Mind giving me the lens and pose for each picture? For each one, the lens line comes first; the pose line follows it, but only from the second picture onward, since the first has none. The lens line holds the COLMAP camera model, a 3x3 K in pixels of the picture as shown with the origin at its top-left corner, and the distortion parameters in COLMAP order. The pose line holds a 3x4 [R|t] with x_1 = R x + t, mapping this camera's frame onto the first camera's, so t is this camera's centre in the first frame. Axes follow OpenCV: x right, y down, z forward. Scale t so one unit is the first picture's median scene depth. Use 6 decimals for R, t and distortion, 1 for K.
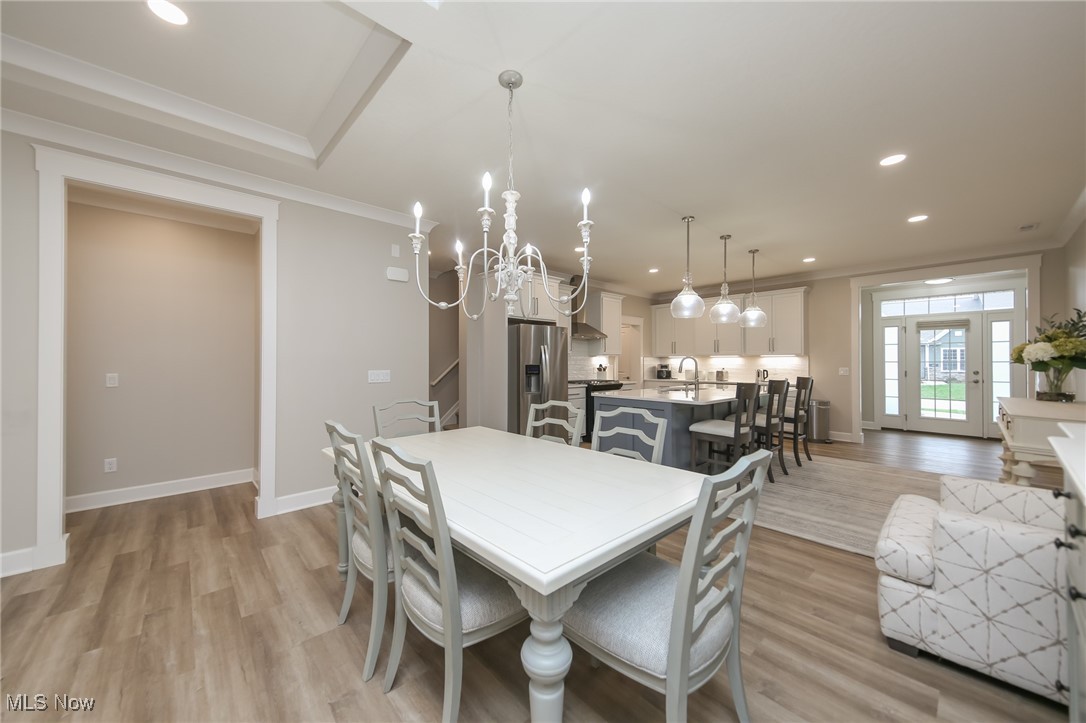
lens RADIAL K [[421.9, 0, 543.0], [0, 421.9, 361.5], [0, 0, 1]] dist [-0.000019, 0.000016]
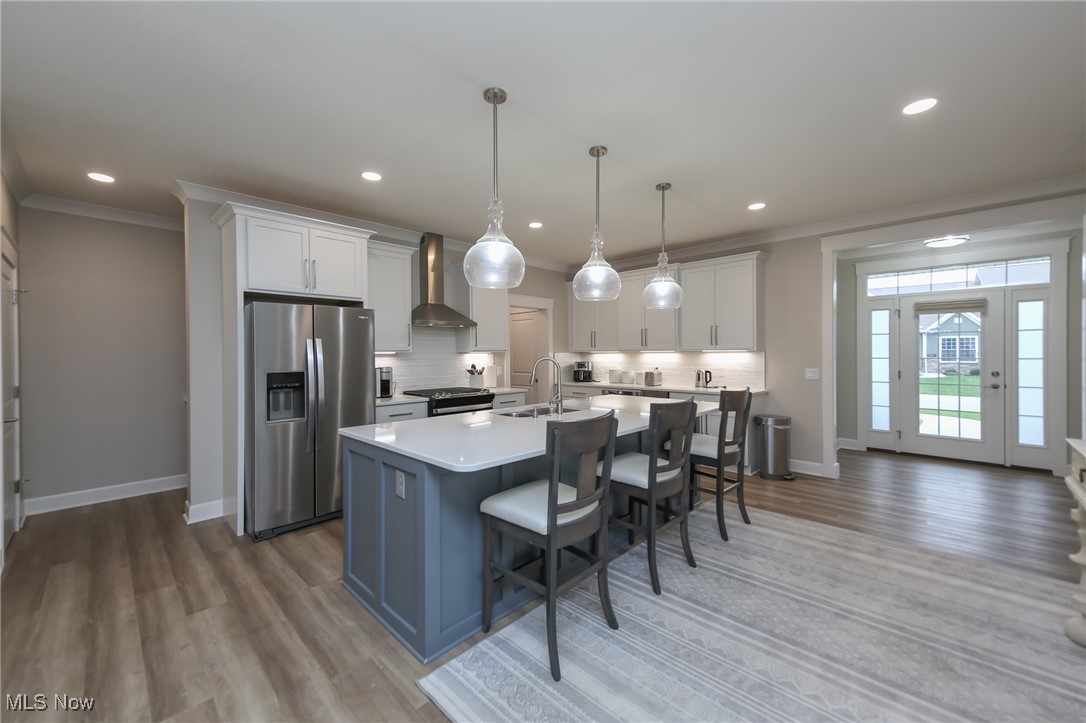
lens RADIAL K [[462.0, 0, 544.6], [0, 462.0, 358.2], [0, 0, 1]] dist [0.011701, -0.000072]
pose [[0.998464, -0.006082, 0.055063, 0.212020], [0.005394, 0.999906, 0.012644, -0.013004], [-0.055135, -0.012327, 0.998403, 0.241239]]
